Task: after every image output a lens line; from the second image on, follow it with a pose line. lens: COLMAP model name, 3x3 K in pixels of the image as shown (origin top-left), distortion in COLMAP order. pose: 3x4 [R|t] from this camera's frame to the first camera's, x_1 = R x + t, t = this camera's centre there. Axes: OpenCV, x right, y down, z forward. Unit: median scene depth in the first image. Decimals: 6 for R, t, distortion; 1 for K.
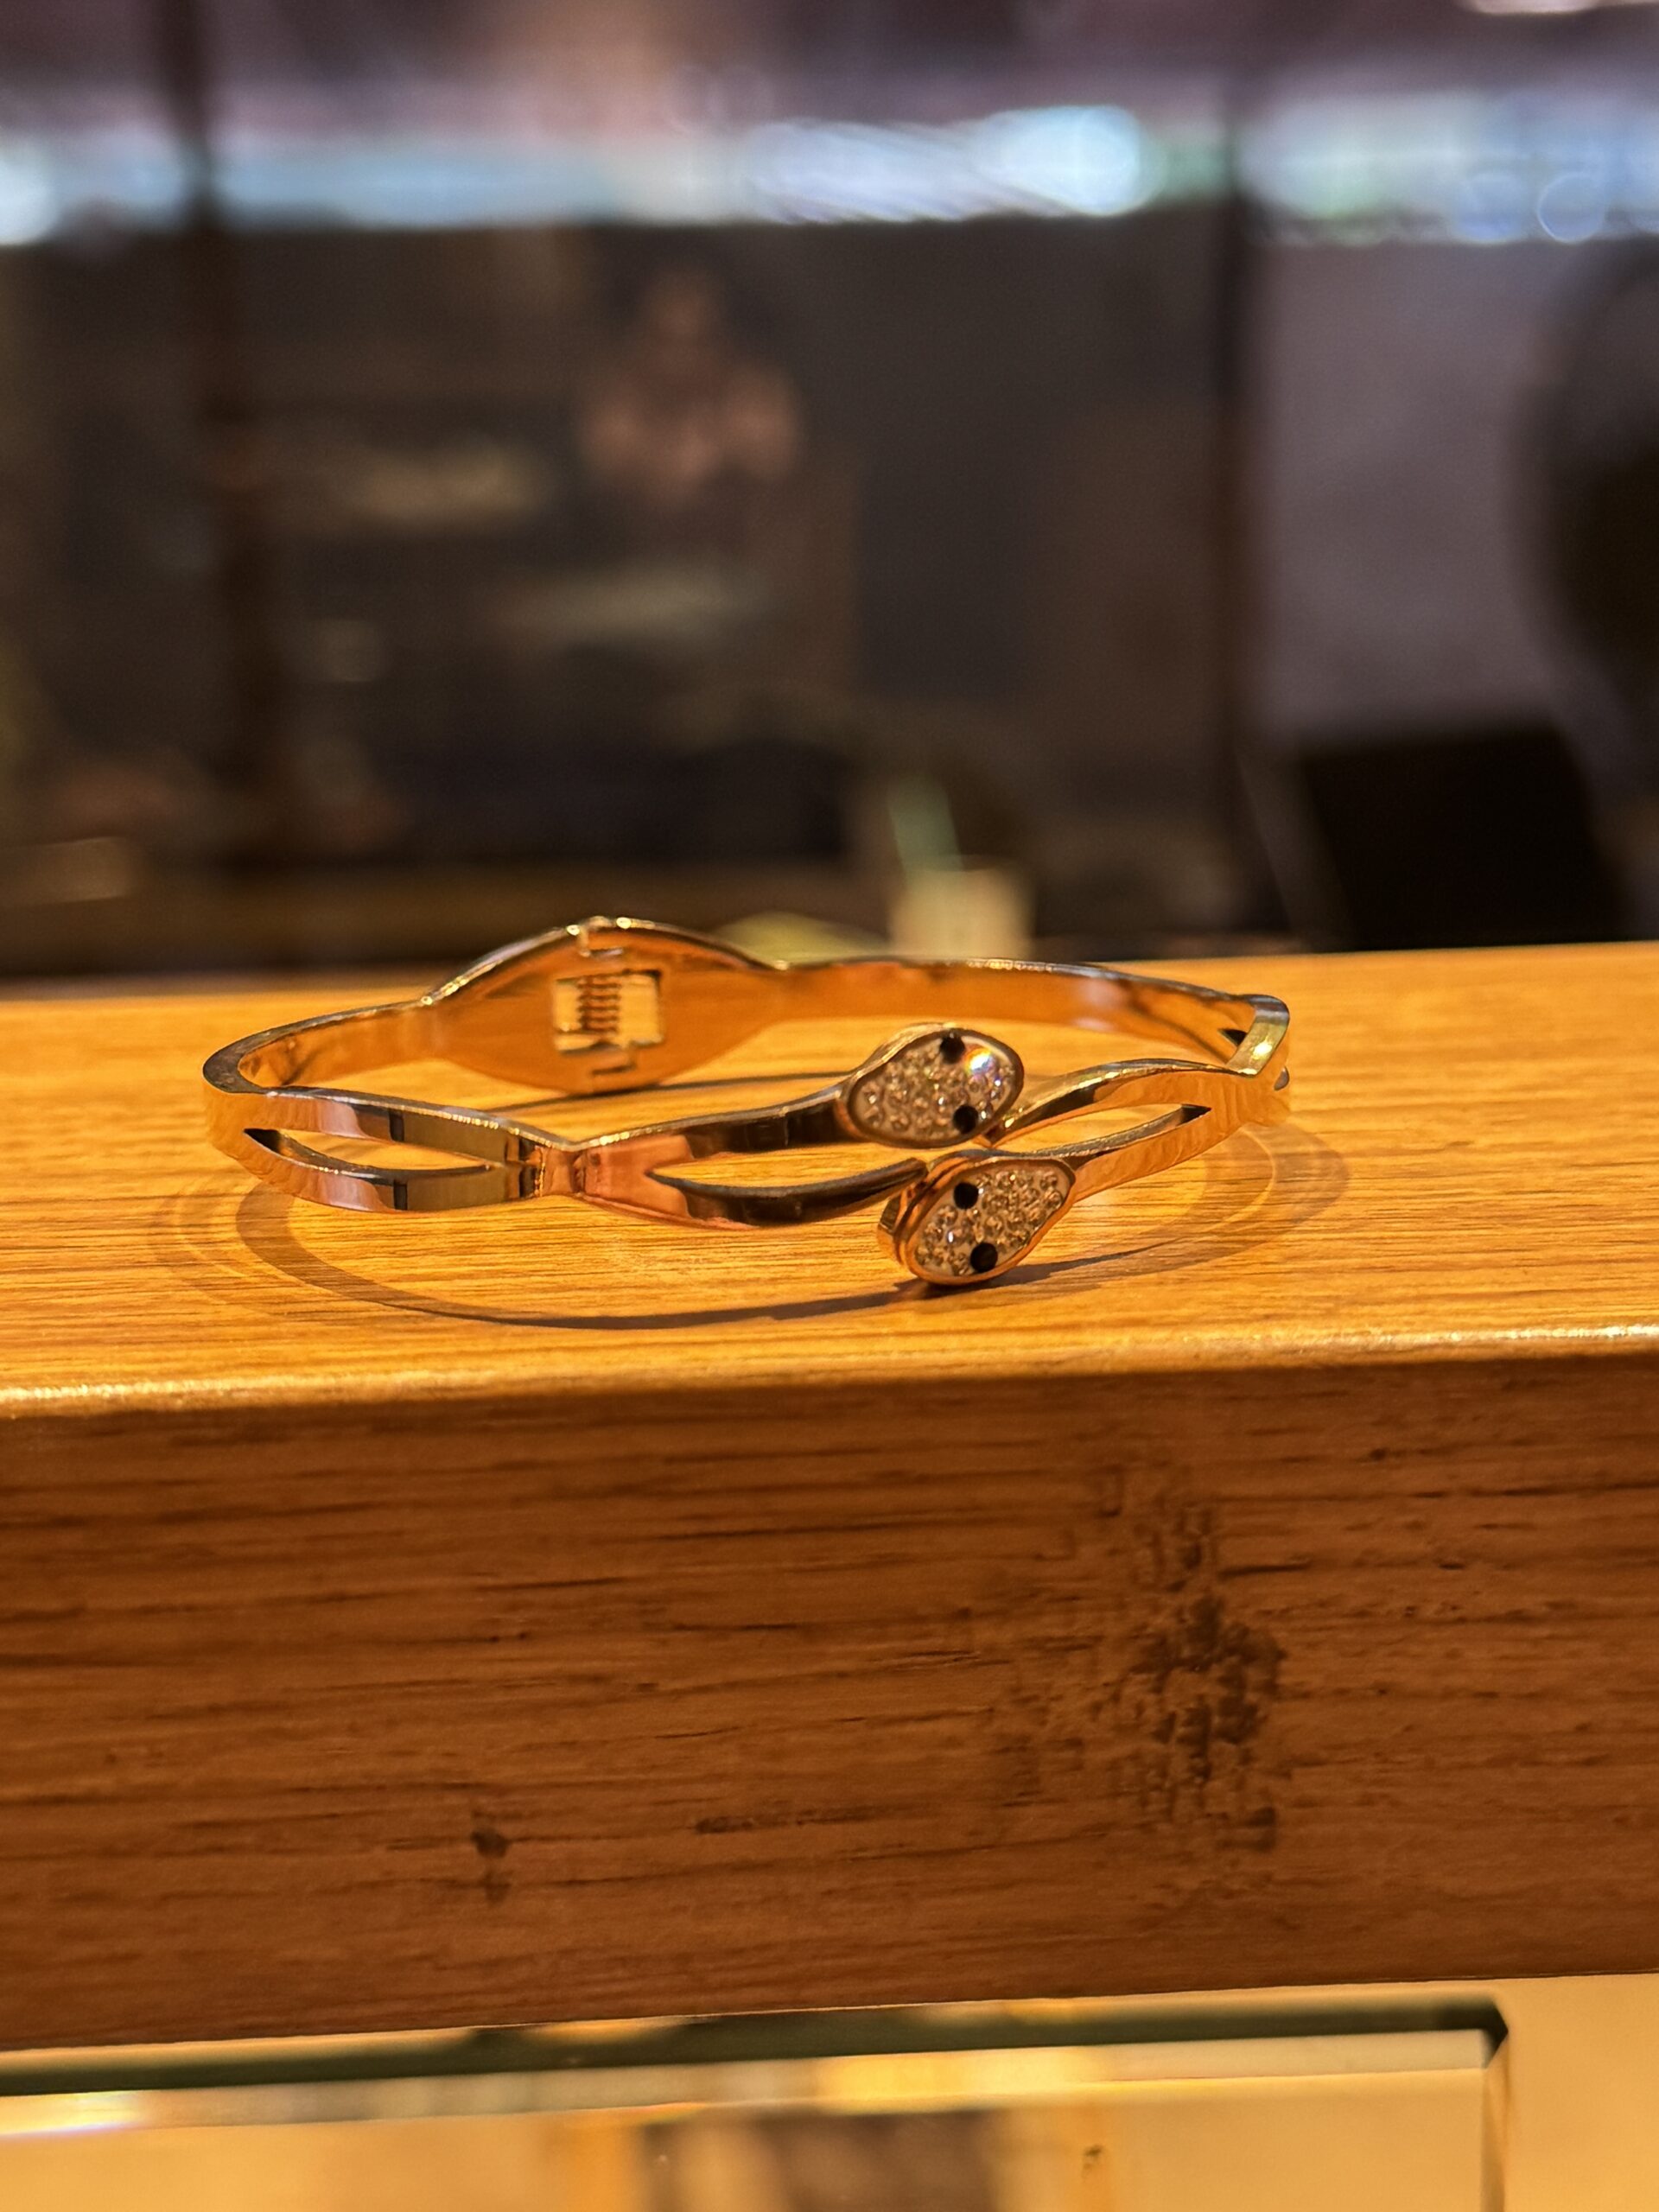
lens RADIAL K [[3358.9, 0, 795.7], [0, 3358.9, 1107.4], [0, 0, 1]] dist [0.264340, -0.921073]
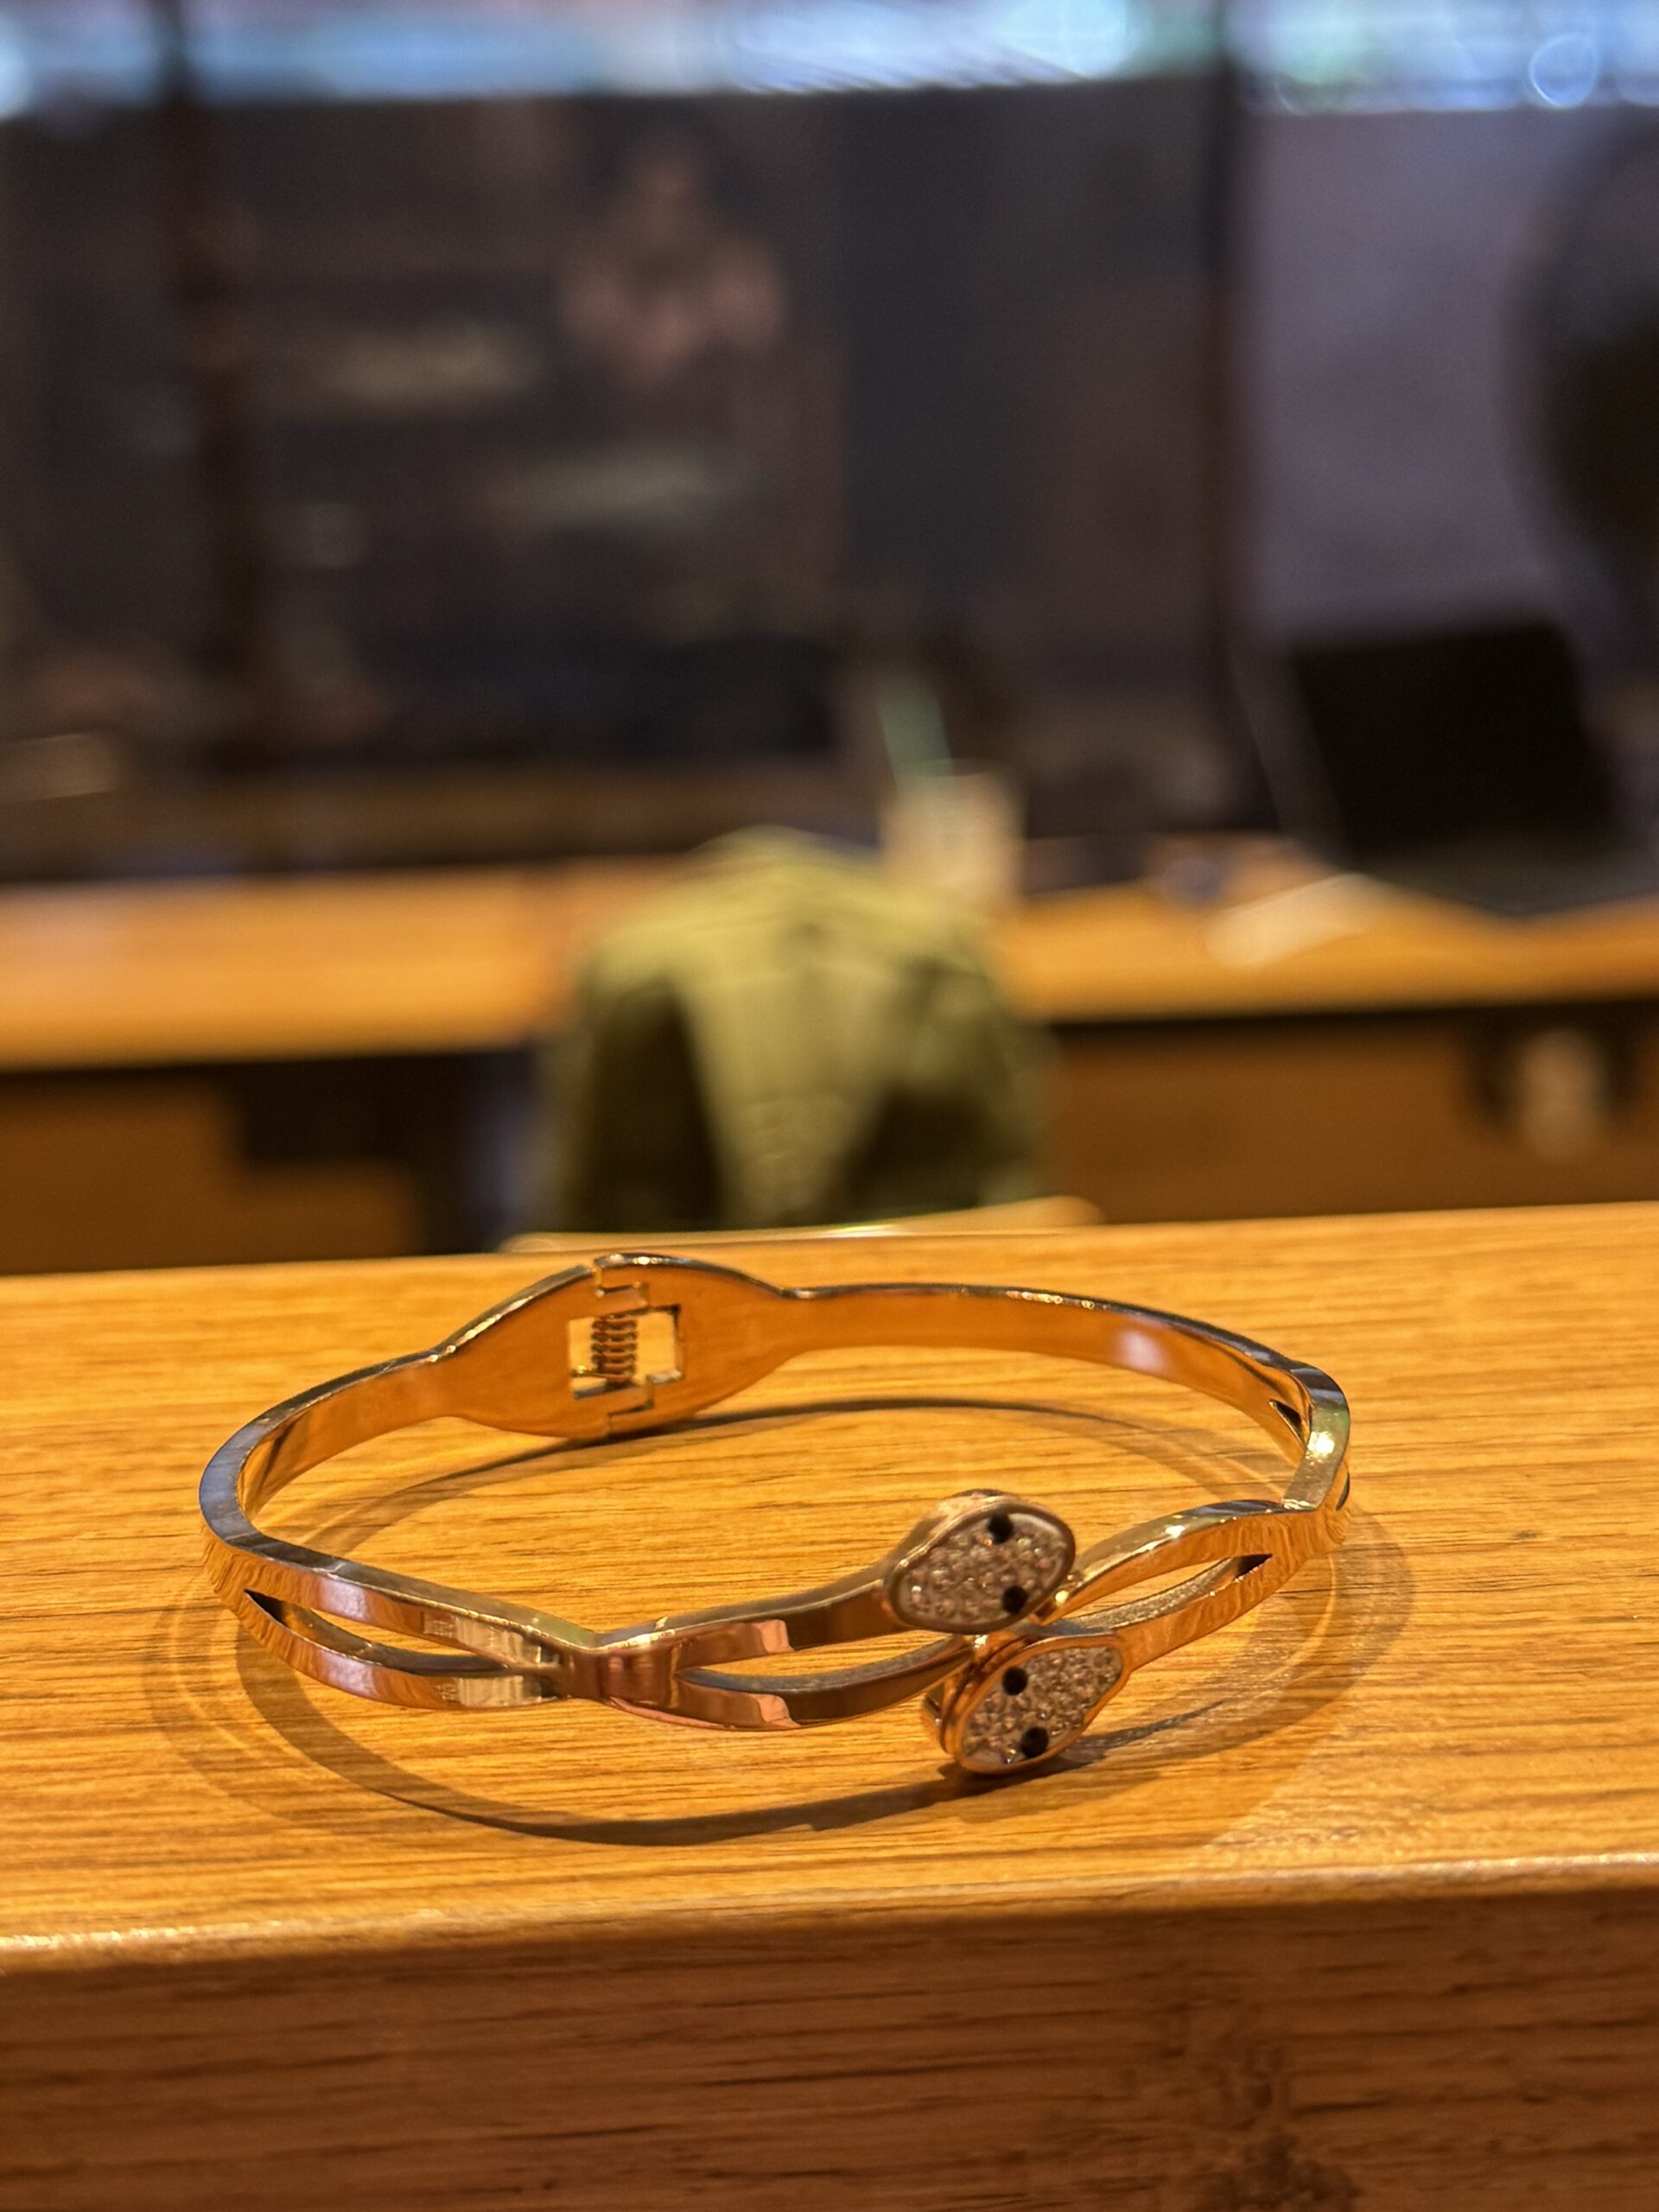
lens RADIAL K [[3358.9, 0, 795.7], [0, 3358.9, 1107.4], [0, 0, 1]] dist [0.264340, -0.921073]
pose [[0.999976, -0.005782, 0.003886, -0.013796], [0.005615, 0.999106, 0.041891, -0.178588], [-0.004125, -0.041868, 0.999115, 0.066749]]
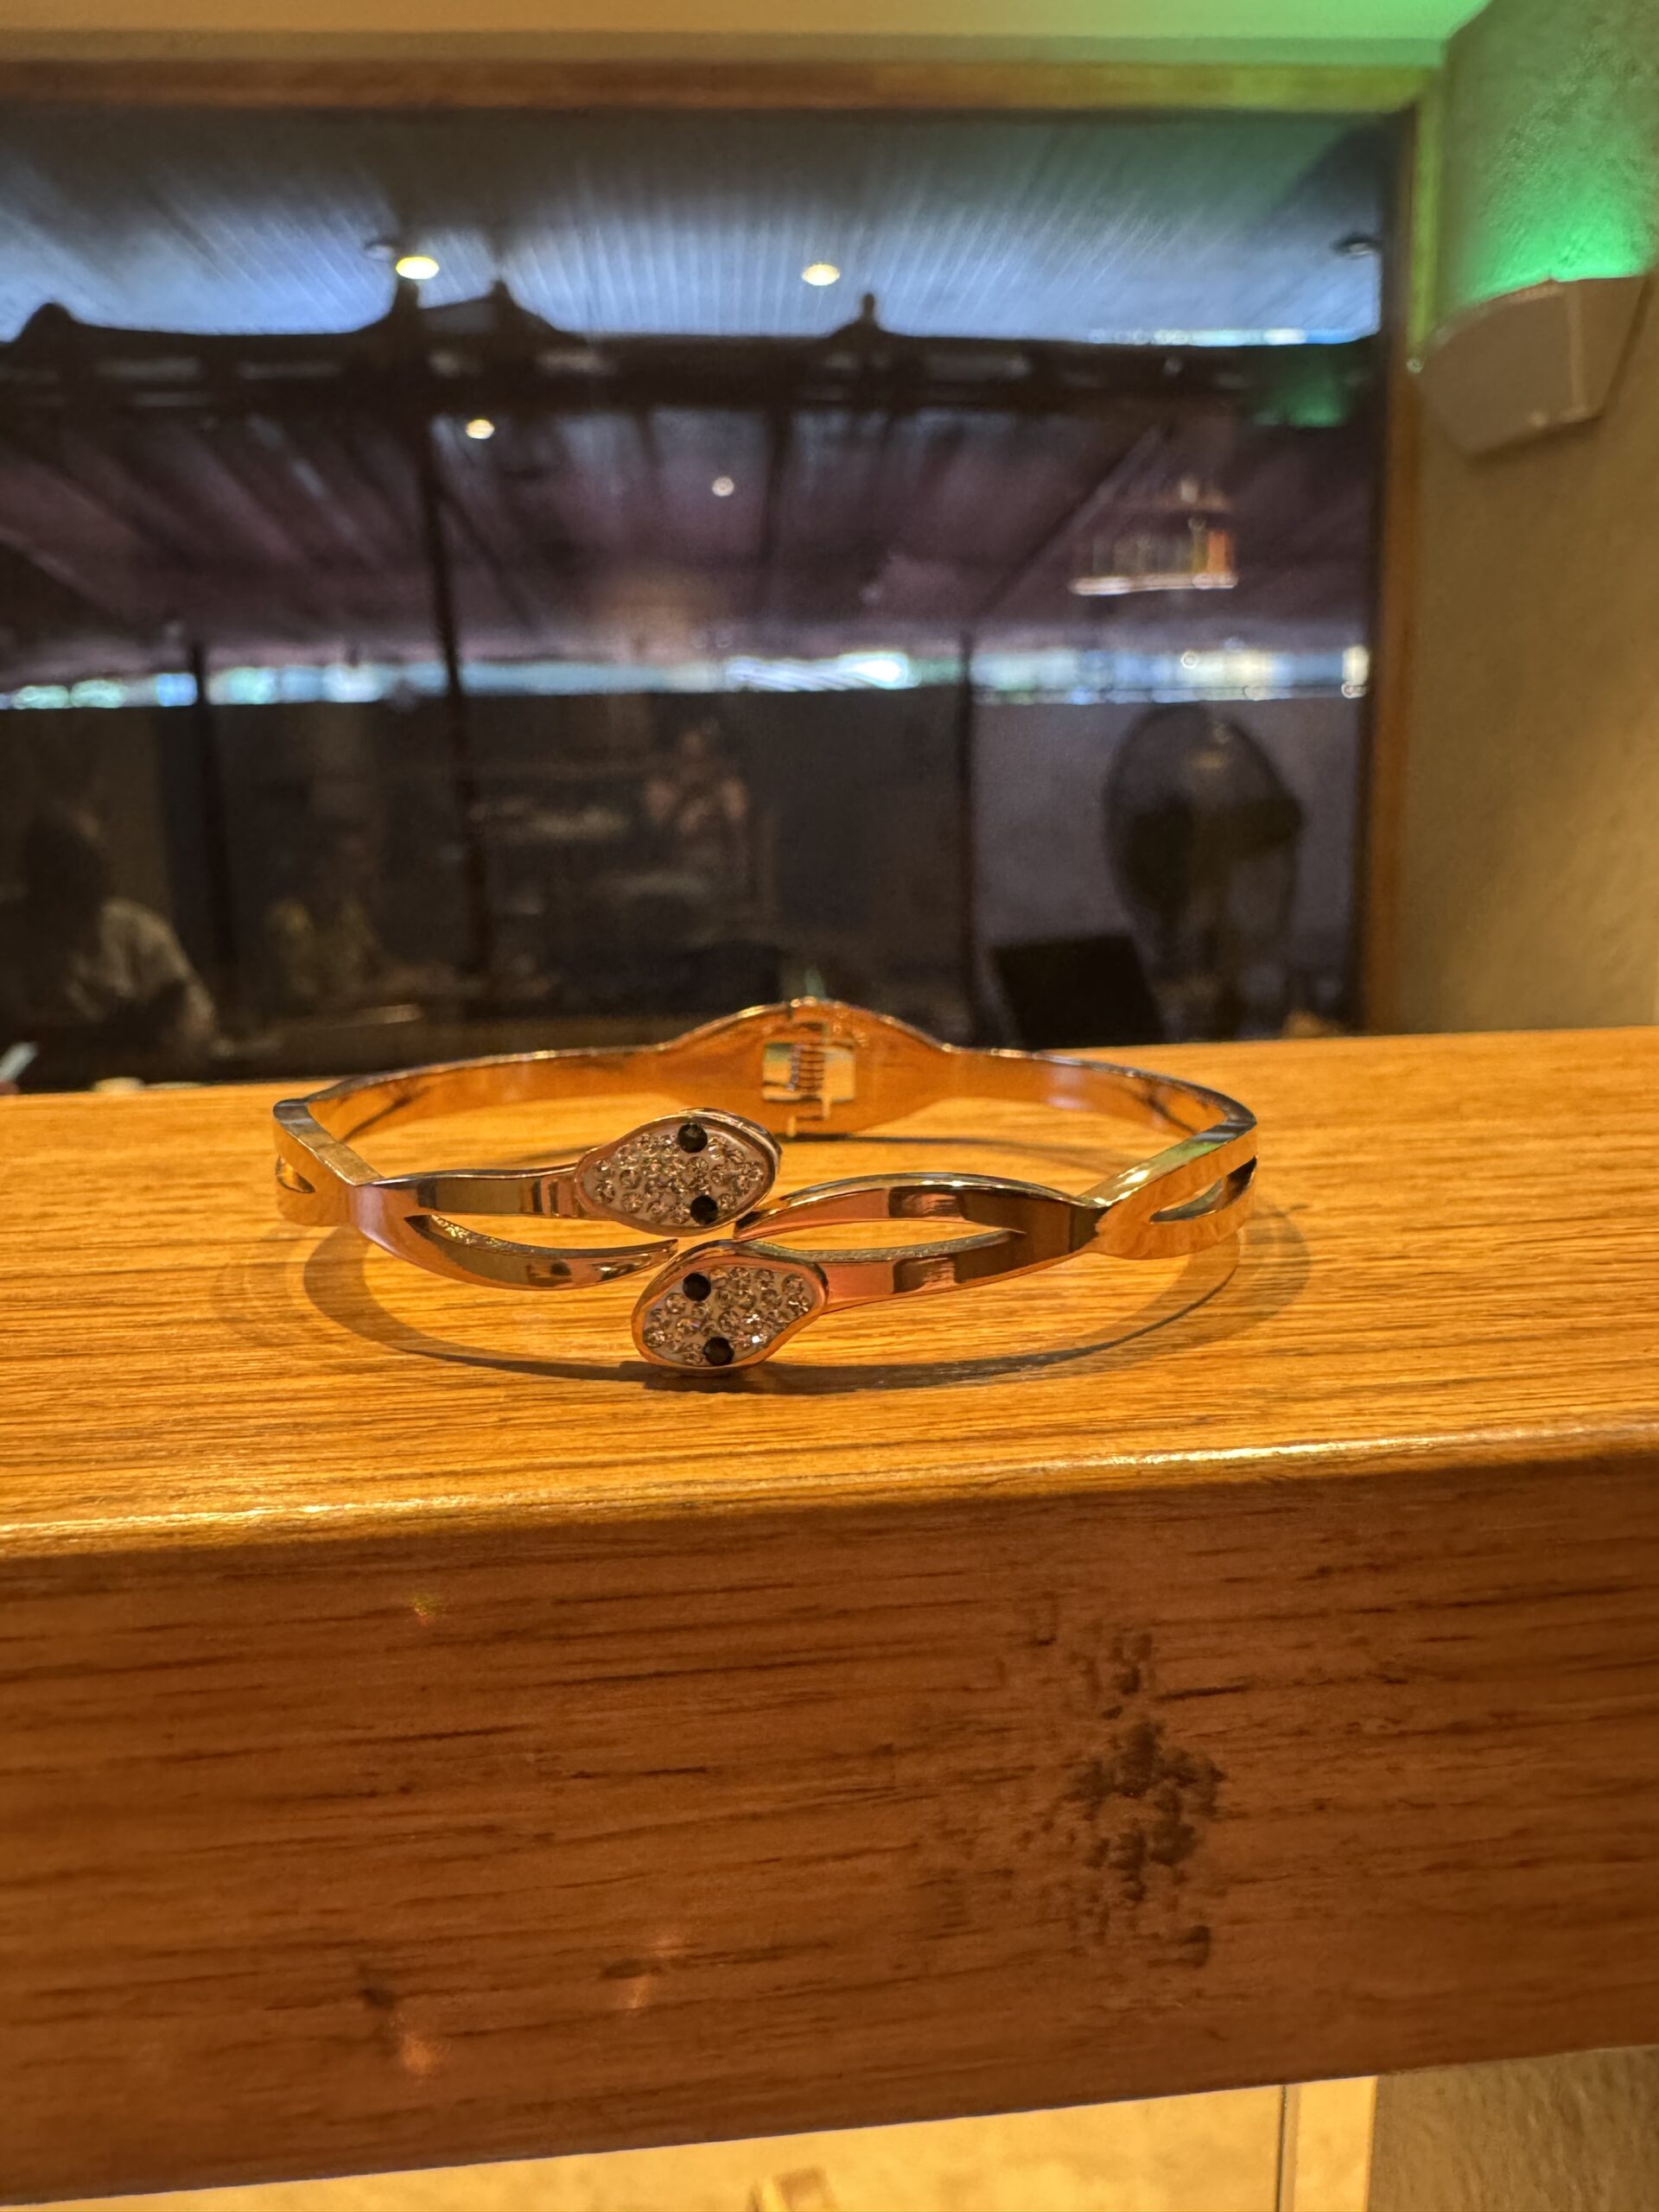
lens RADIAL K [[1625.9, 0, 829.5], [0, 1625.9, 1106.0], [0, 0, 1]] dist [-0.003984, -0.001012]
pose [[0.998884, -0.008054, 0.046540, 0.014692], [0.008678, 0.999875, -0.013206, -0.021024], [-0.046428, 0.013595, 0.998829, 0.547344]]
